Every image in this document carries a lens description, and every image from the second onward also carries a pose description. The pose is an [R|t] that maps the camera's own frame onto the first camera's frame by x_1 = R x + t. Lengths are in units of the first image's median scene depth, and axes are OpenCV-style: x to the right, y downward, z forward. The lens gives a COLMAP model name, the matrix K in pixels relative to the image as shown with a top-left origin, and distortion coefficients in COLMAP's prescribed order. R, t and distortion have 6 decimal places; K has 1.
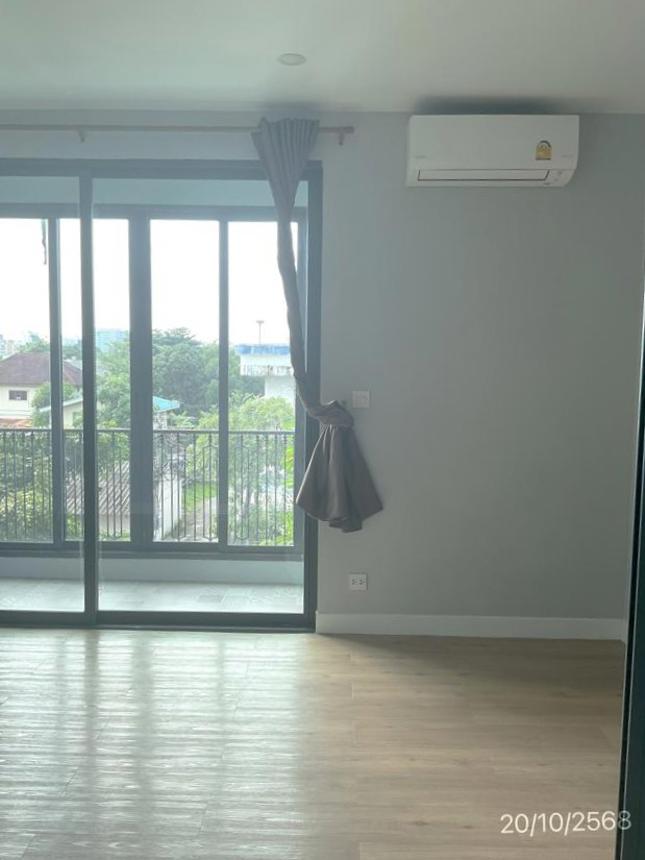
lens RADIAL K [[709.4, 0, 329.8], [0, 709.4, 429.5], [0, 0, 1]] dist [-0.013559, -0.007896]
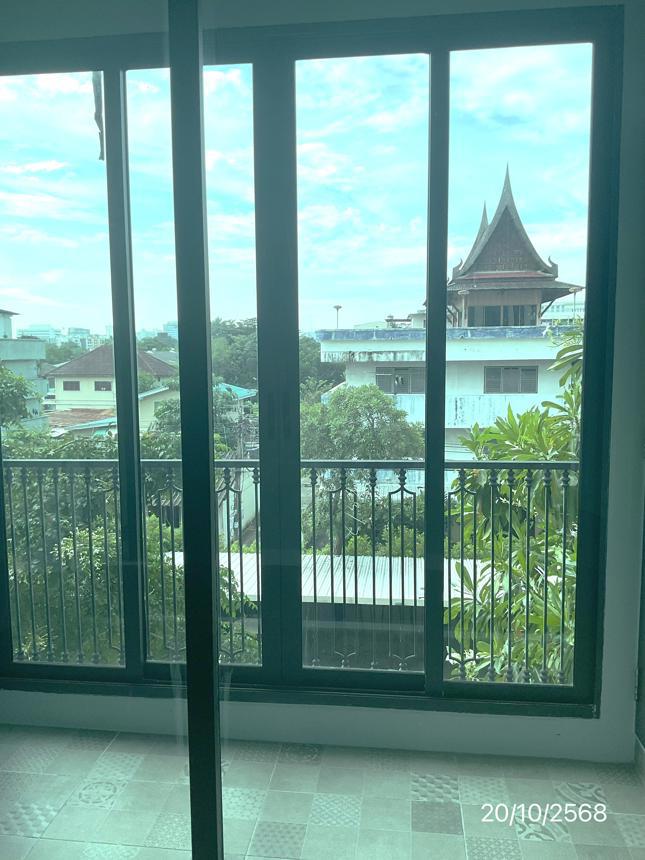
lens RADIAL K [[709.4, 0, 318.1], [0, 709.4, 427.7], [0, 0, 1]] dist [-0.013559, -0.007896]
pose [[0.992601, -0.010061, -0.121002, -0.171059], [0.012091, 0.999798, 0.016054, -0.034888], [0.120816, -0.017398, 0.992522, 0.469291]]
